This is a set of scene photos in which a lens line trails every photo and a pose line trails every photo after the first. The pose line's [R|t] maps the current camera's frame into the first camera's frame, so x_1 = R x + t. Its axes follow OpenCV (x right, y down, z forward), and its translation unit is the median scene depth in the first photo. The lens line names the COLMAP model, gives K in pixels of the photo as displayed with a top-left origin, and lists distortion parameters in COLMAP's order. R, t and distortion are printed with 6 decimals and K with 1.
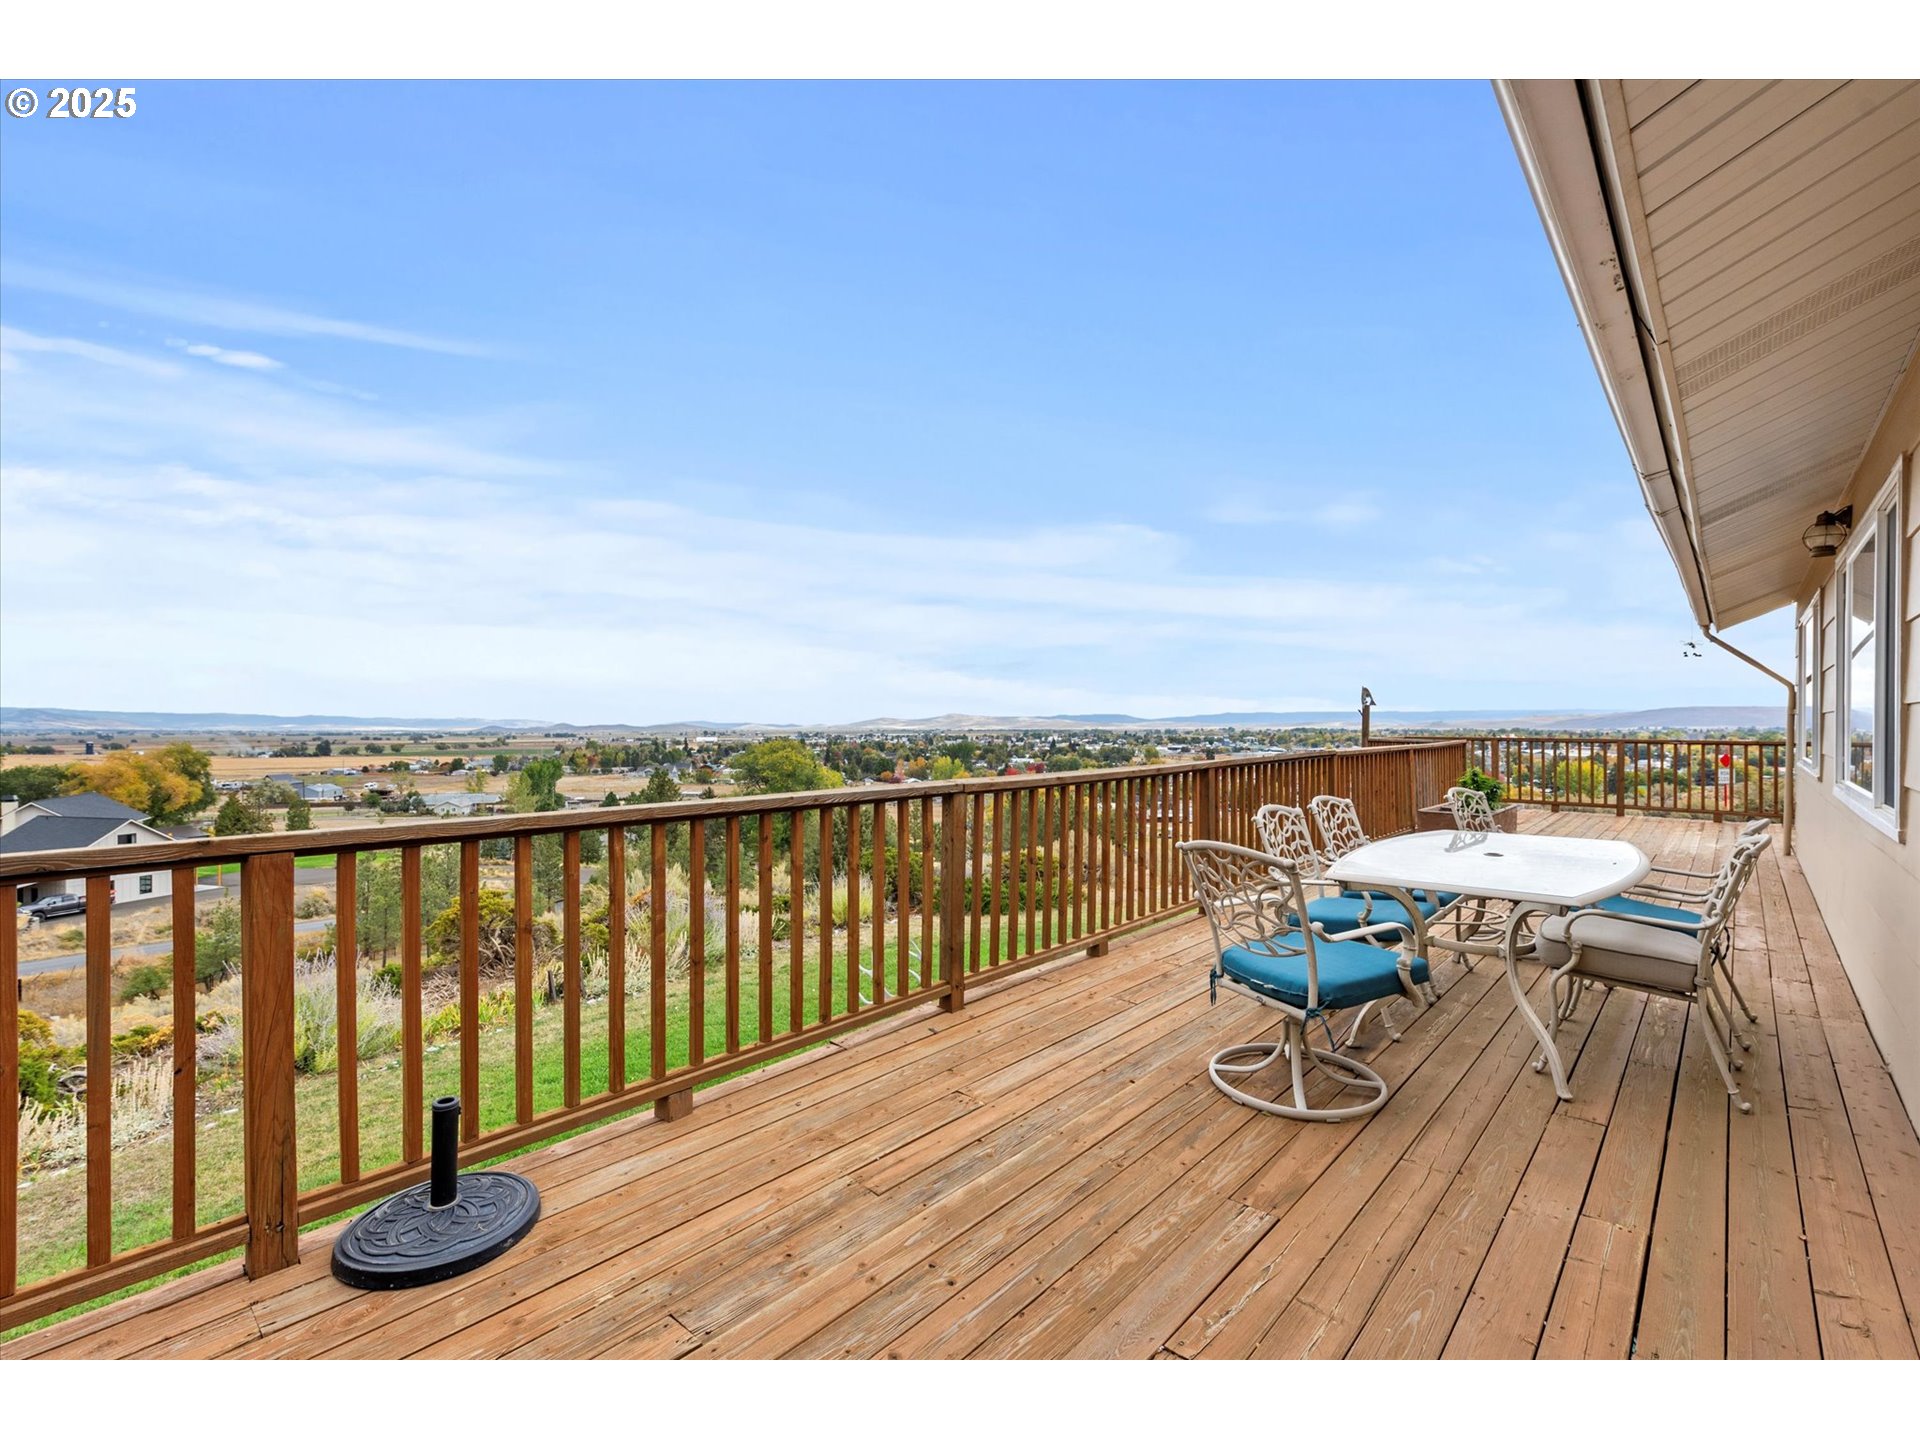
lens RADIAL K [[844.2, 0, 969.2], [0, 844.2, 722.1], [0, 0, 1]] dist [0.004902, -0.004109]
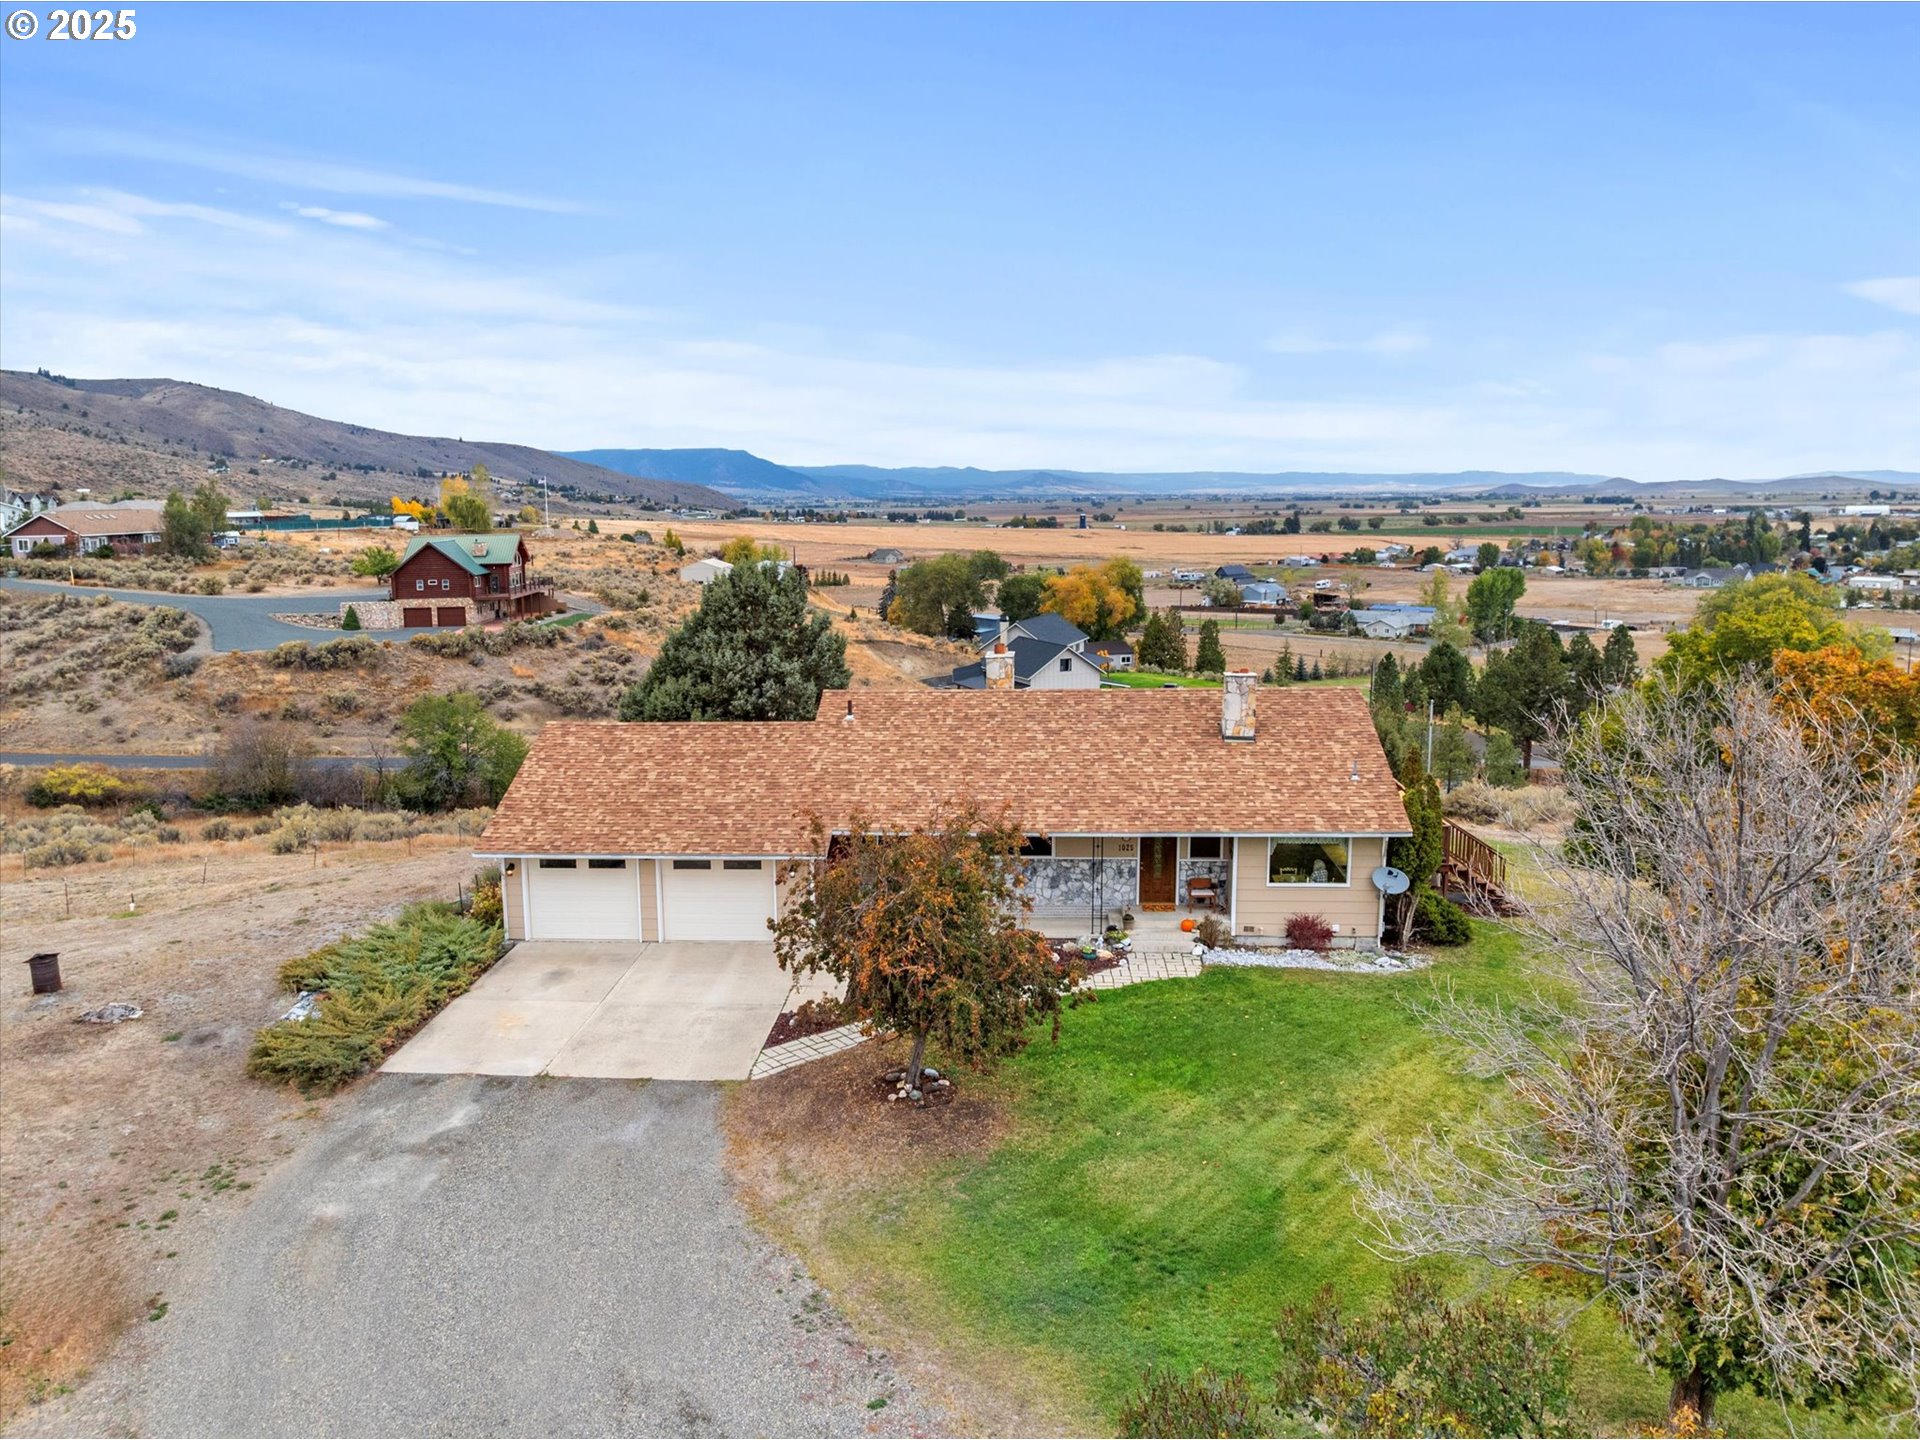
lens RADIAL K [[844.2, 0, 969.2], [0, 844.2, 722.1], [0, 0, 1]] dist [0.004902, -0.004109]
pose [[0.640575, 0.106917, -0.760416, -0.303177], [0.010205, 0.988987, 0.147651, 0.083037], [0.767828, -0.102341, 0.632429, 0.230208]]
